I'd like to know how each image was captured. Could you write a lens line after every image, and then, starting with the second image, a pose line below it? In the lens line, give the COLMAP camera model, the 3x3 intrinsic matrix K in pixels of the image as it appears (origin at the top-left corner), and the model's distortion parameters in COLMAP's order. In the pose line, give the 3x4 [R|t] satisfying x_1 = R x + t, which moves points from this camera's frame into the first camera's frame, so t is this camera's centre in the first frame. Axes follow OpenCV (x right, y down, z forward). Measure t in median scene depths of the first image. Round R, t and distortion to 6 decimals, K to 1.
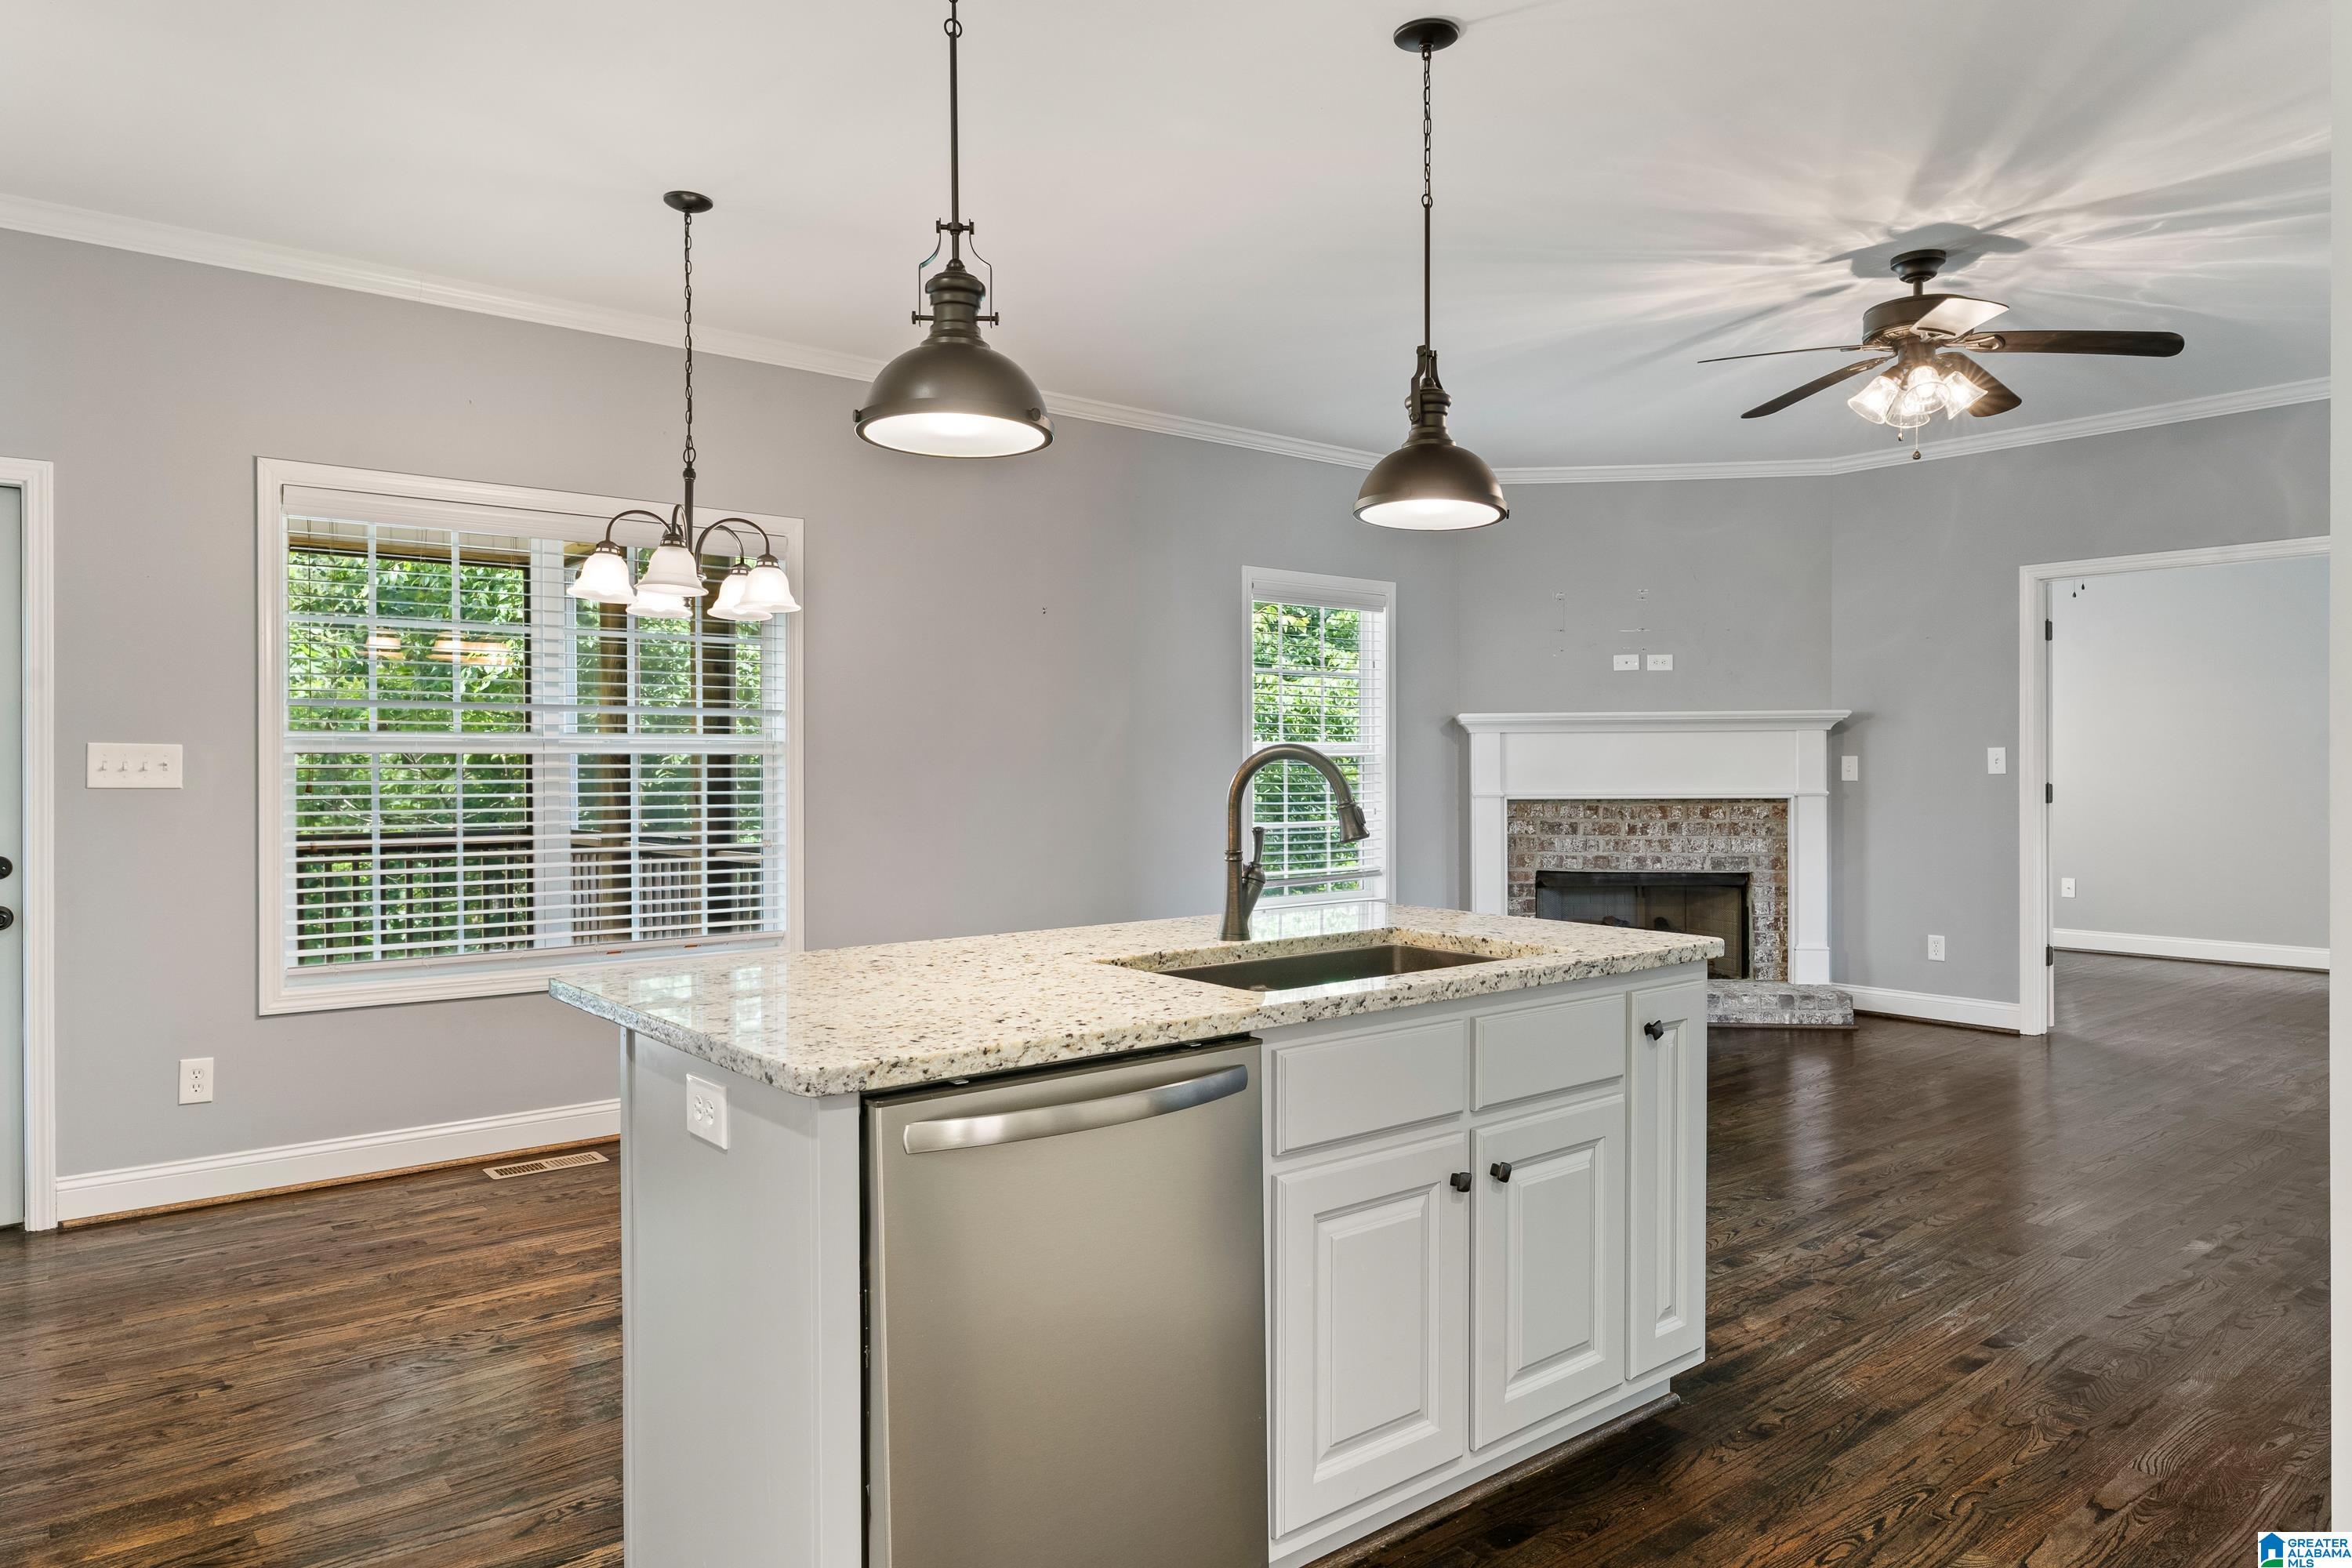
lens RADIAL K [[1473.1, 0, 1164.6], [0, 1473.1, 775.8], [0, 0, 1]] dist [-0.001872, -0.000442]
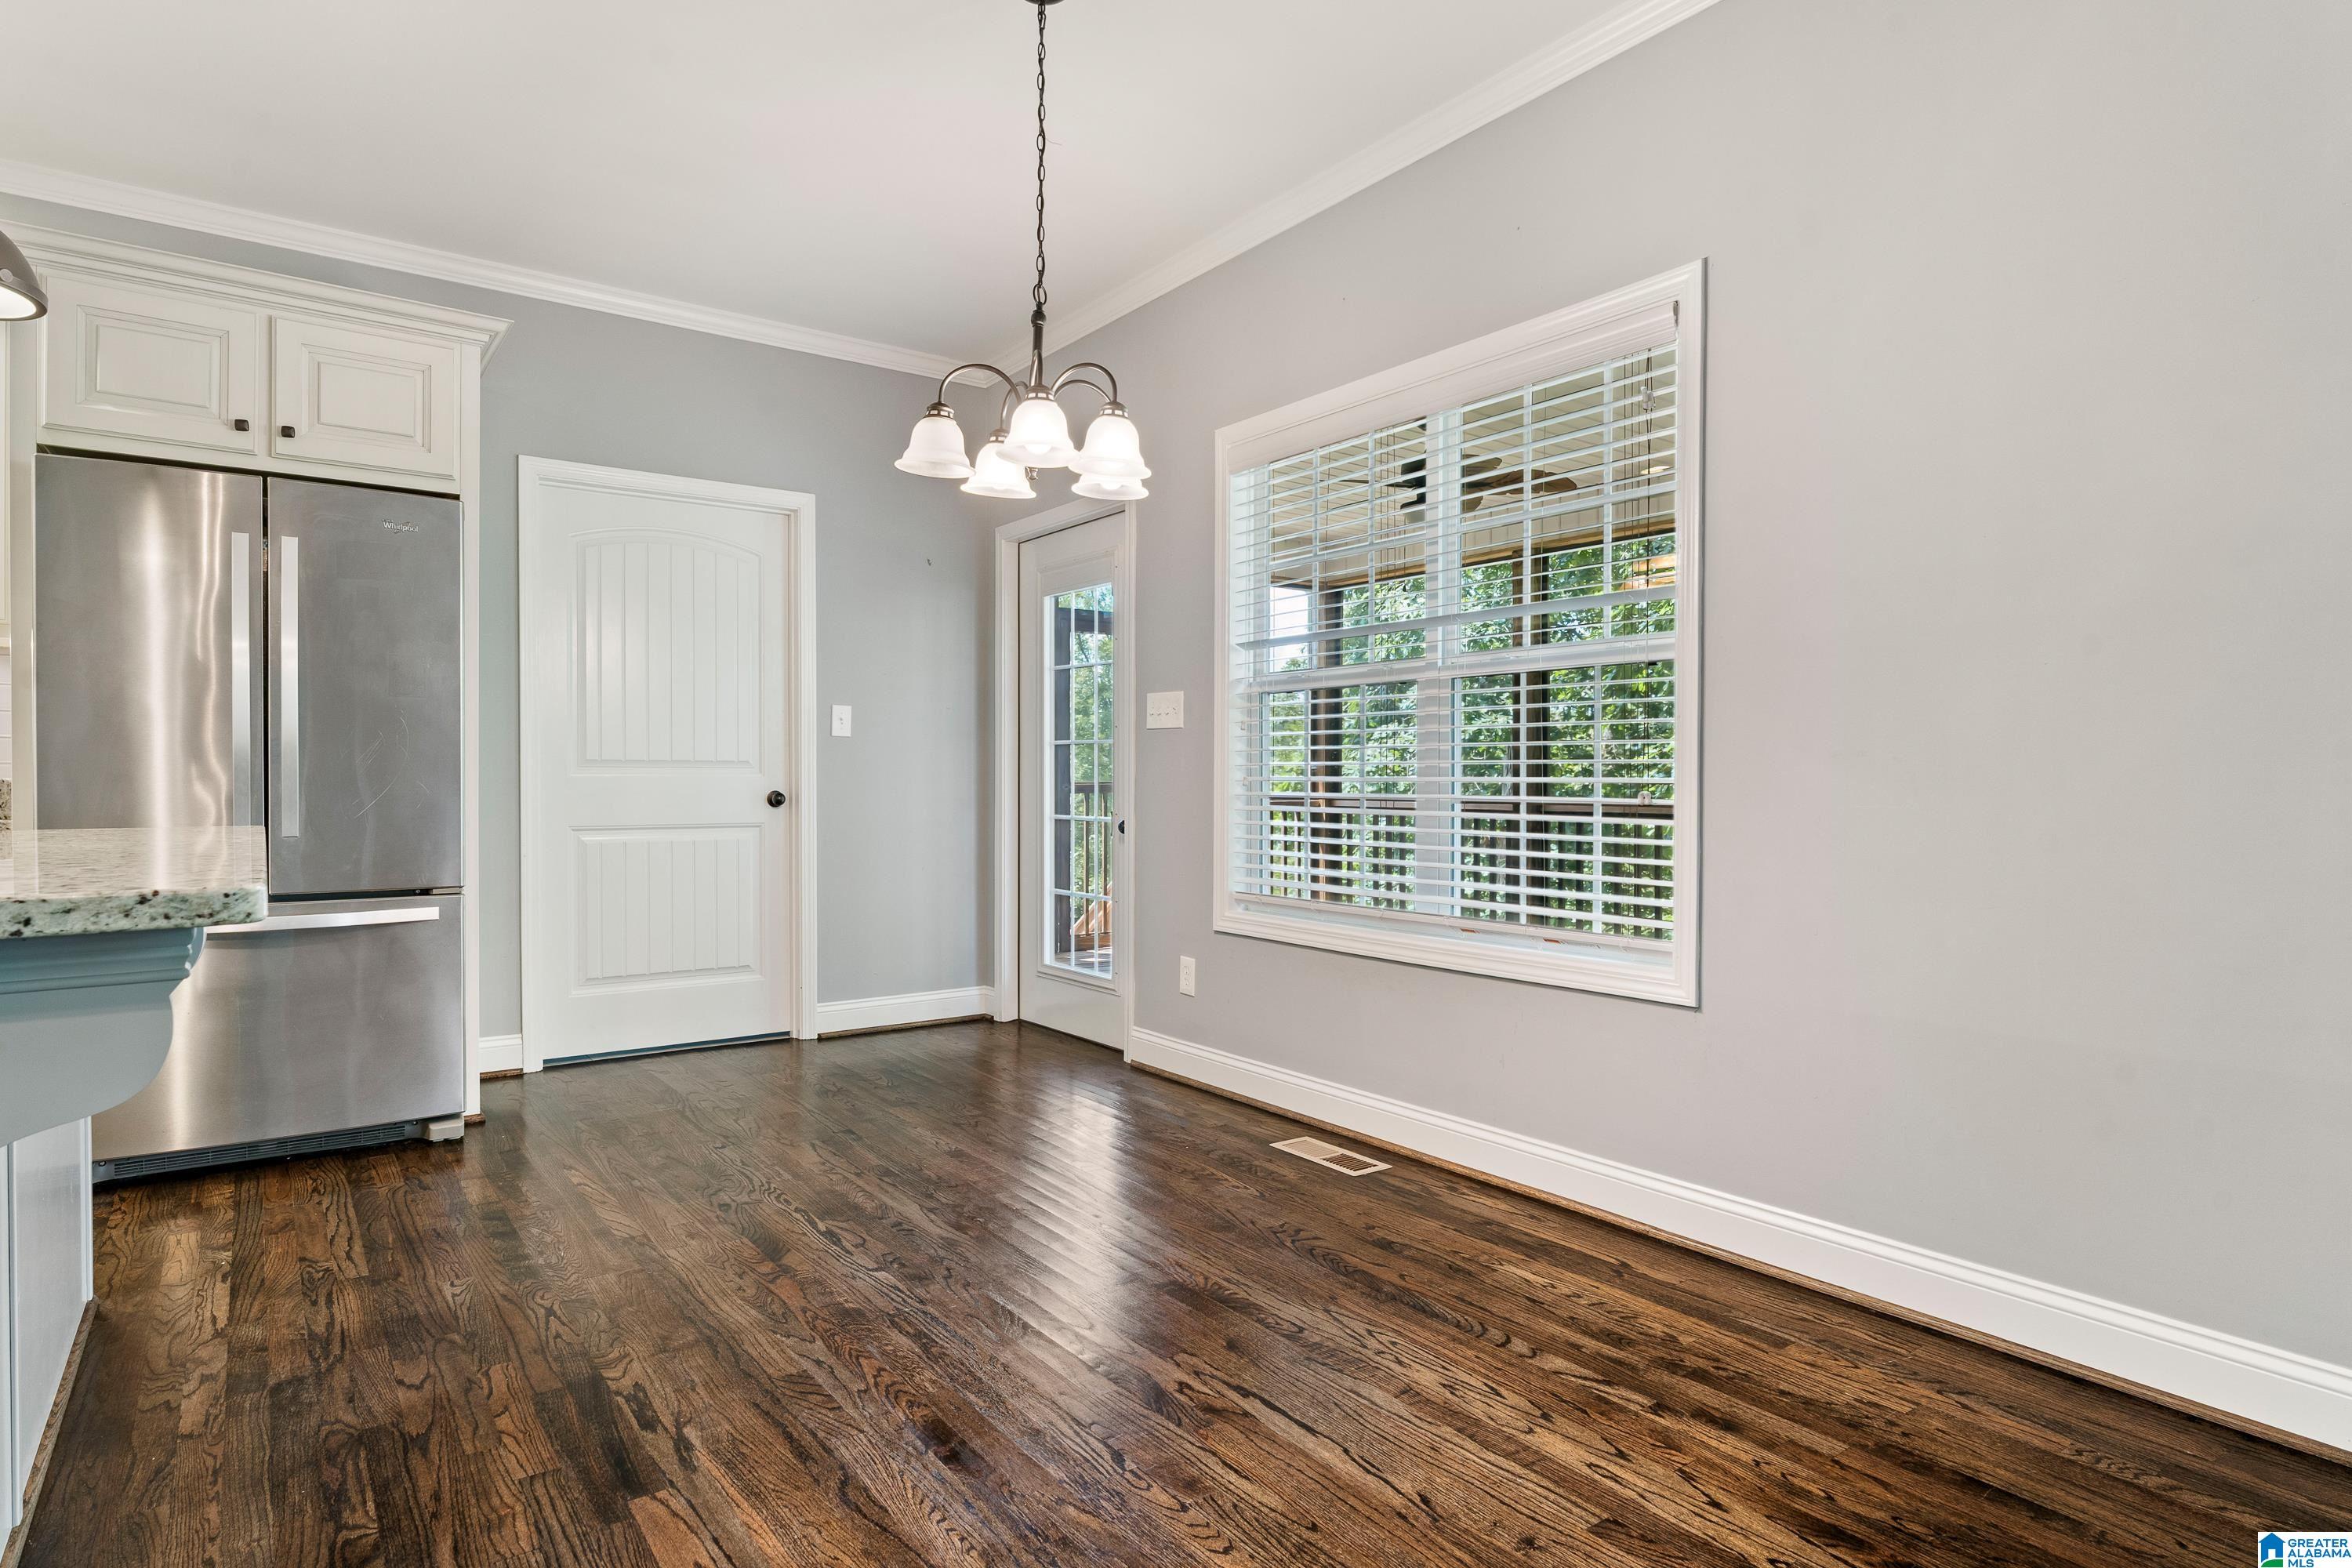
lens RADIAL K [[1276.2, 0, 1164.1], [0, 1276.2, 795.4], [0, 0, 1]] dist [-0.003837, -0.000128]
pose [[-0.056905, 0.013482, -0.998289, 0.208091], [-0.009713, 0.999854, 0.014056, 0.027835], [0.998332, 0.010496, -0.056765, 0.596913]]
